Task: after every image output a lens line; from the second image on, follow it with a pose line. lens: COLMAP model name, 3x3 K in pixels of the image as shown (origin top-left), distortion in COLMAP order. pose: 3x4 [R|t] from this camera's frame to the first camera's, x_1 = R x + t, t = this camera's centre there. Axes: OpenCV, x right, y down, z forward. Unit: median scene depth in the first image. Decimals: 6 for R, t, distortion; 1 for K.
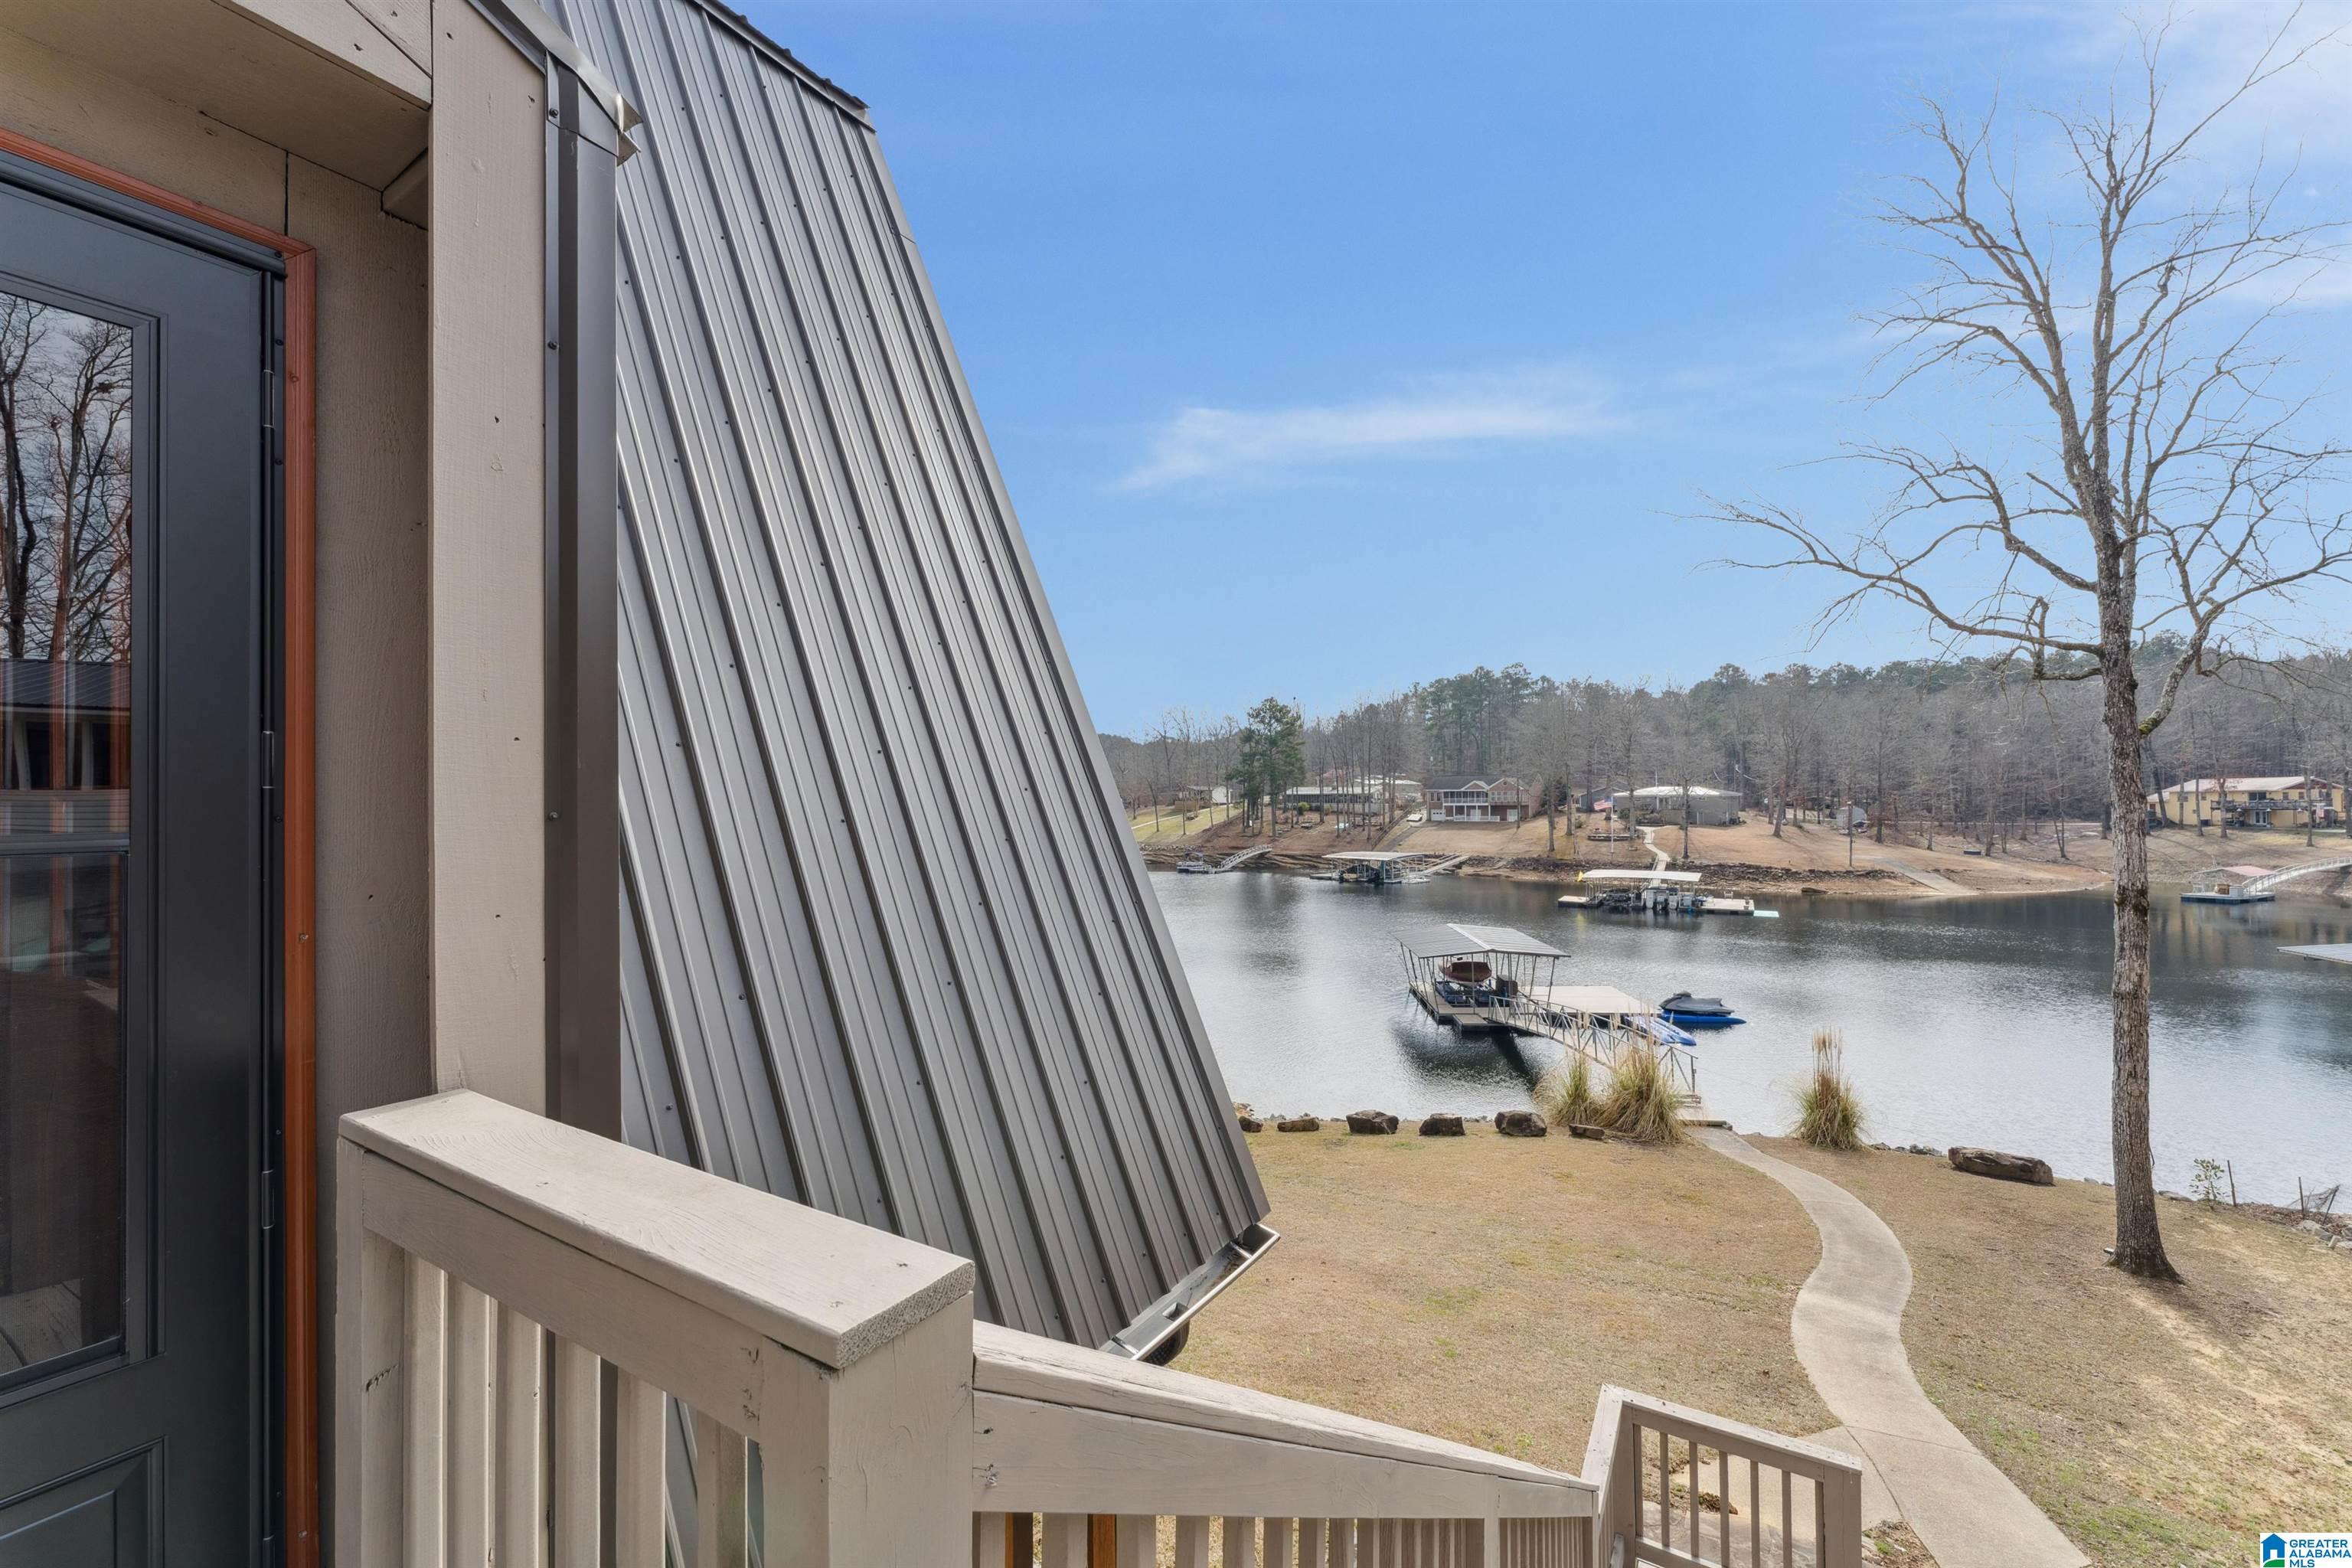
lens RADIAL K [[951.4, 0, 1173.2], [0, 951.4, 779.3], [0, 0, 1]] dist [-0.001307, 0.000455]
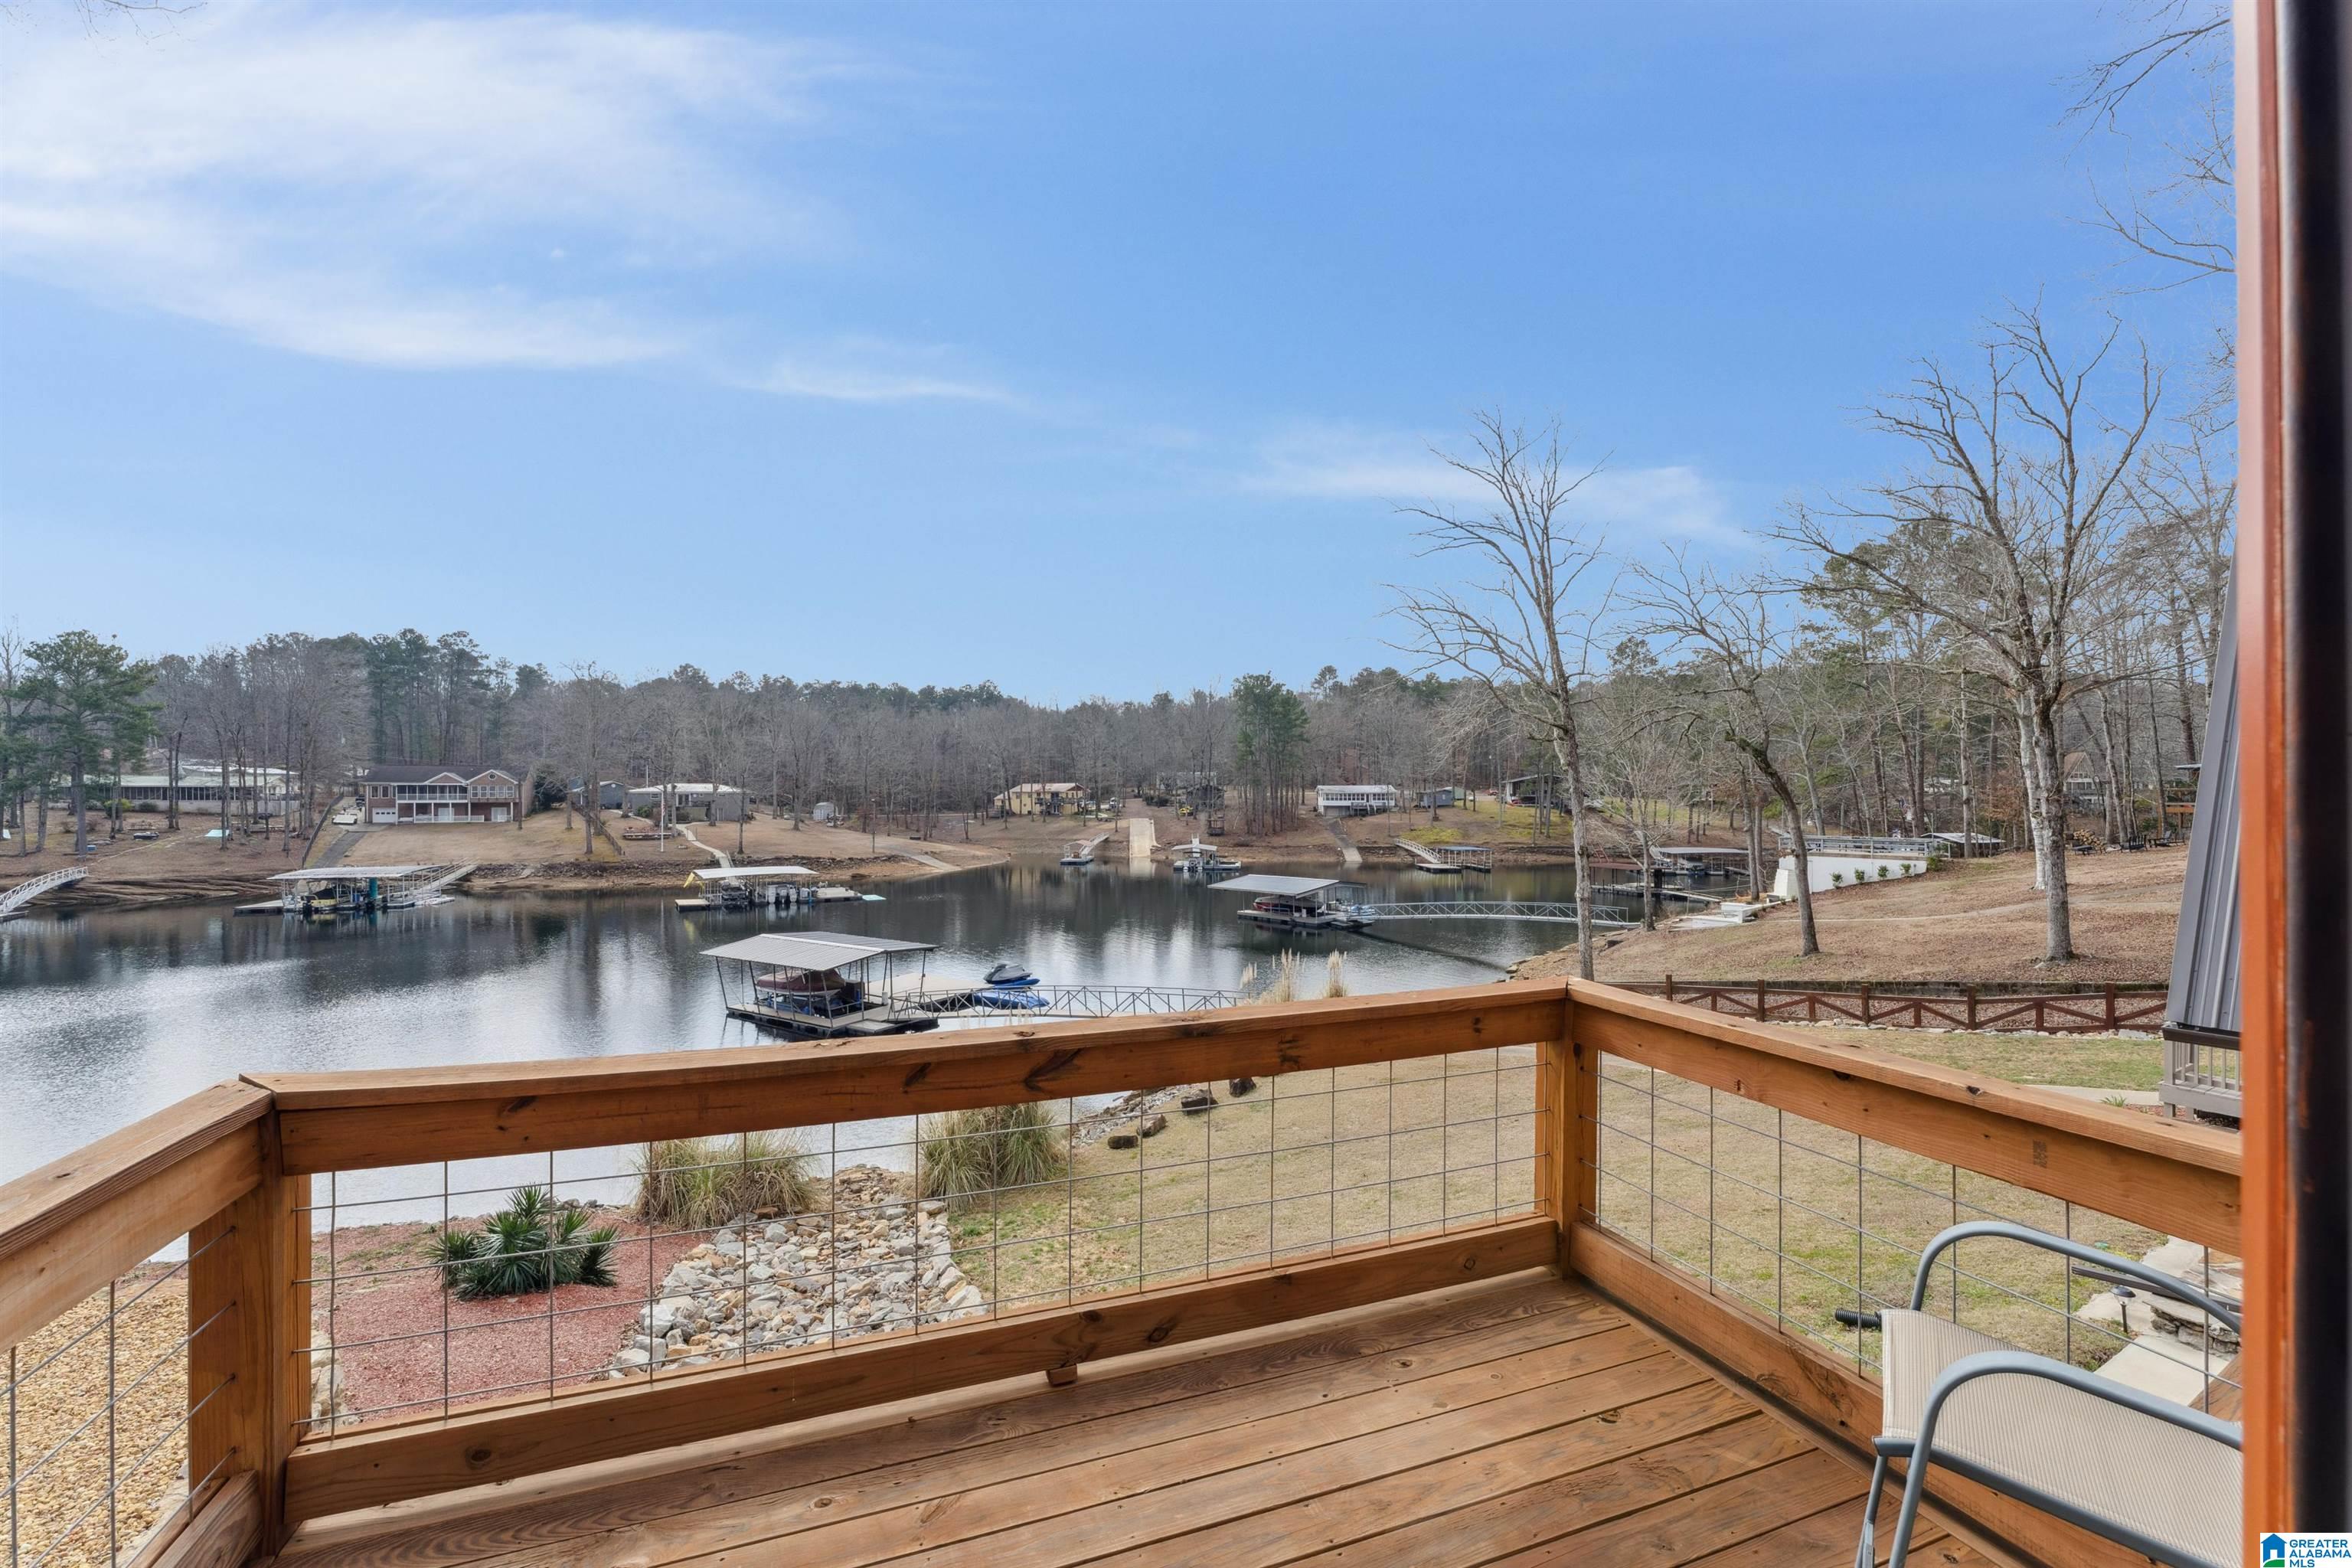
lens RADIAL K [[951.4, 0, 1181.8], [0, 951.4, 788.0], [0, 0, 1]] dist [-0.001307, 0.000455]
pose [[0.466914, 0.009591, 0.884251, -0.117373], [-0.022432, 0.999748, 0.001001, -0.000073], [-0.884018, -0.020302, 0.467011, 0.077145]]
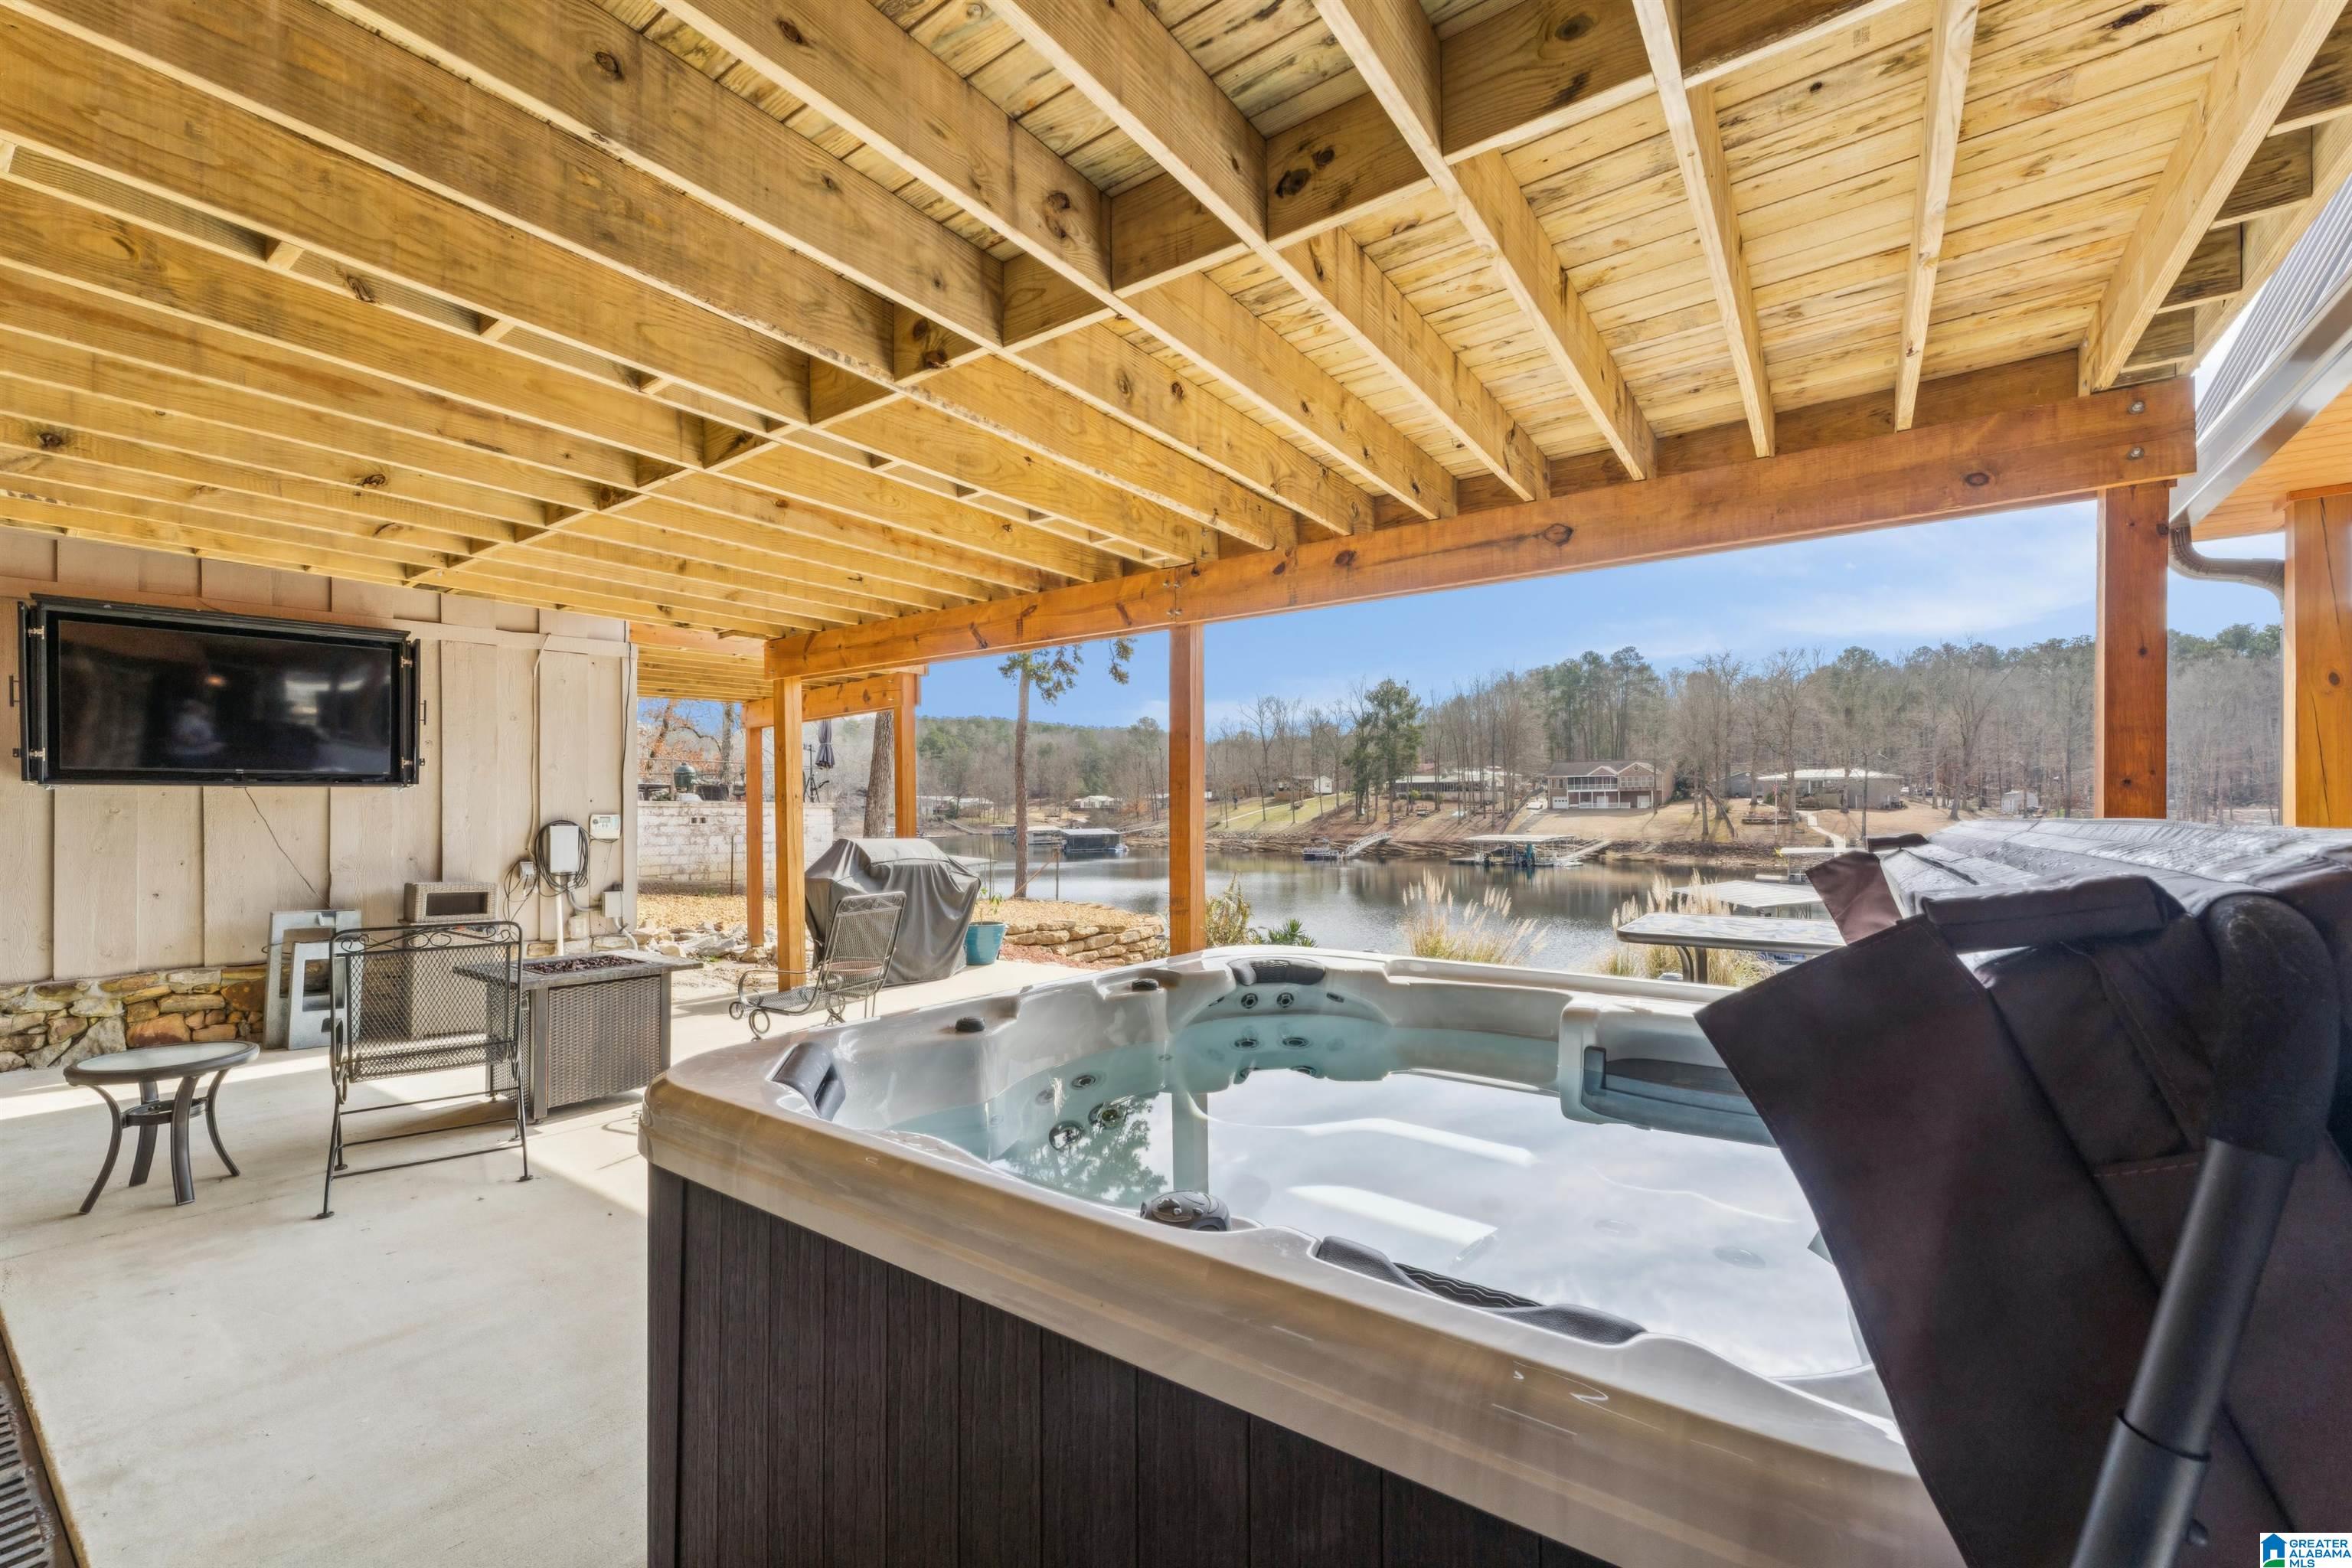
lens RADIAL K [[951.4, 0, 1164.4], [0, 951.4, 808.9], [0, 0, 1]] dist [-0.001307, 0.000455]
pose [[0.998305, -0.002373, -0.058153, -0.074177], [0.003942, 0.999631, 0.026881, 0.019098], [0.058068, -0.027065, 0.997946, 0.020737]]
